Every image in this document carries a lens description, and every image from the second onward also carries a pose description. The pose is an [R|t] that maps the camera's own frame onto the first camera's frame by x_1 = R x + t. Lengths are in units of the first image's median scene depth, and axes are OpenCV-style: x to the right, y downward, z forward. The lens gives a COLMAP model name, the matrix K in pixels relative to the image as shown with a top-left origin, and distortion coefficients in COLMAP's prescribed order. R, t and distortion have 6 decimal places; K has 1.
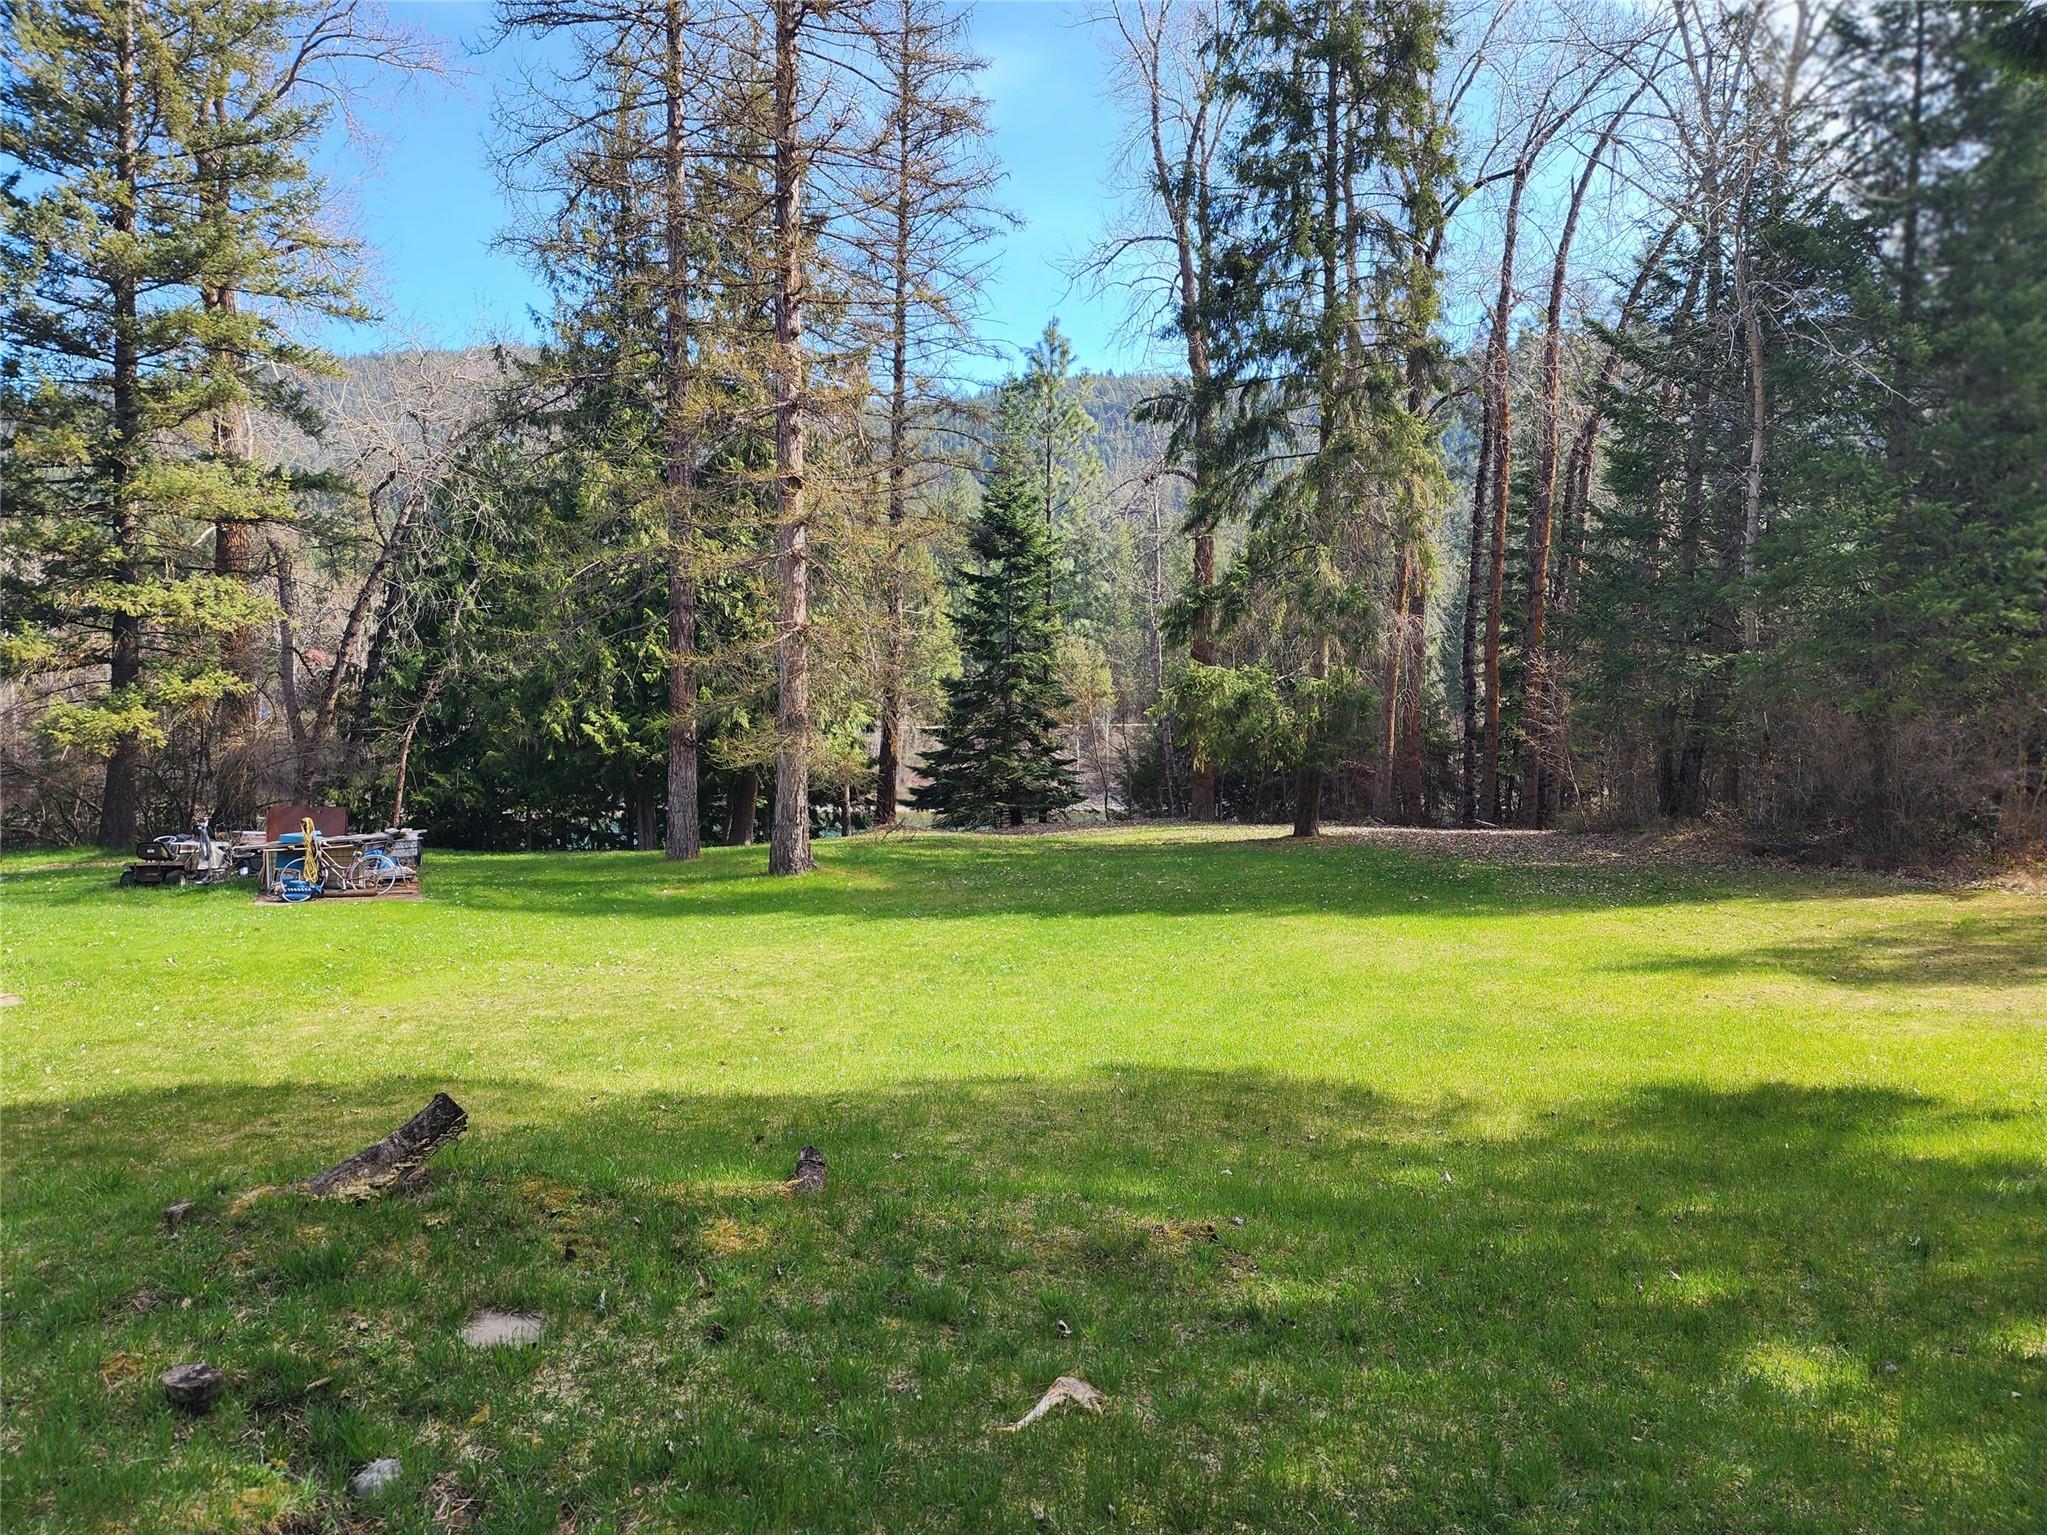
lens RADIAL K [[1369.9, 0, 1023.6], [0, 1369.9, 767.5], [0, 0, 1]] dist [0.025102, -0.004220]
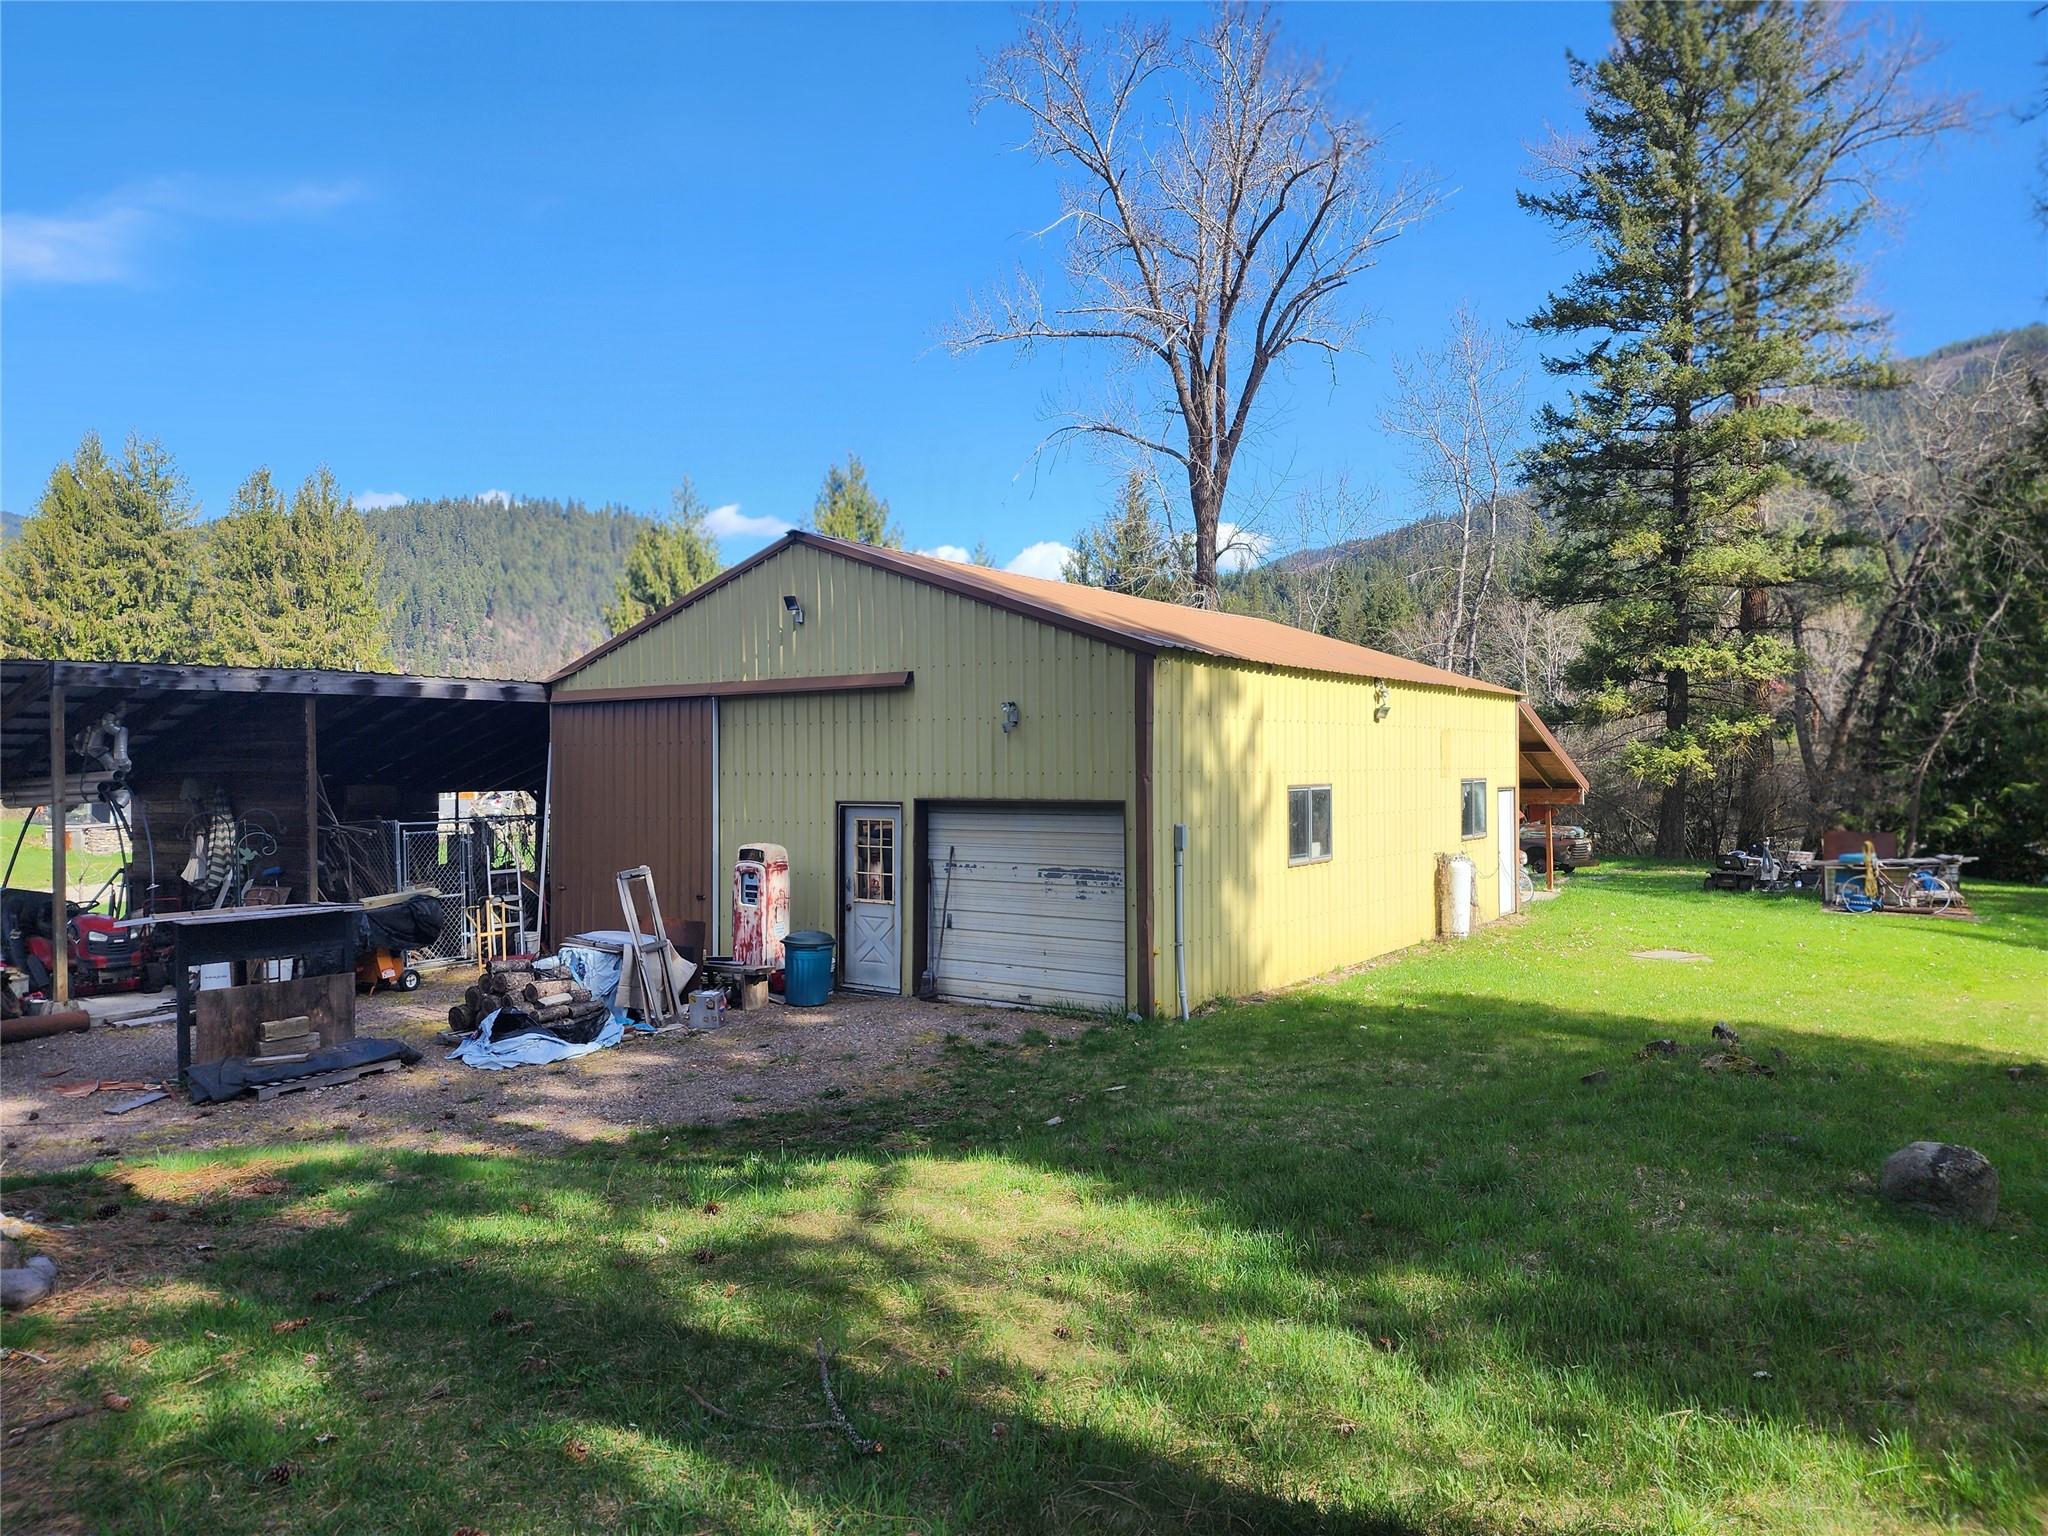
lens RADIAL K [[1370.5, 0, 1023.0], [0, 1370.5, 778.3], [0, 0, 1]] dist [0.025102, -0.004220]
pose [[0.584716, 0.006827, -0.811209, 0.010356], [-0.012301, 0.999924, -0.000451, -0.006231], [0.811145, 0.010243, 0.584755, -0.201716]]
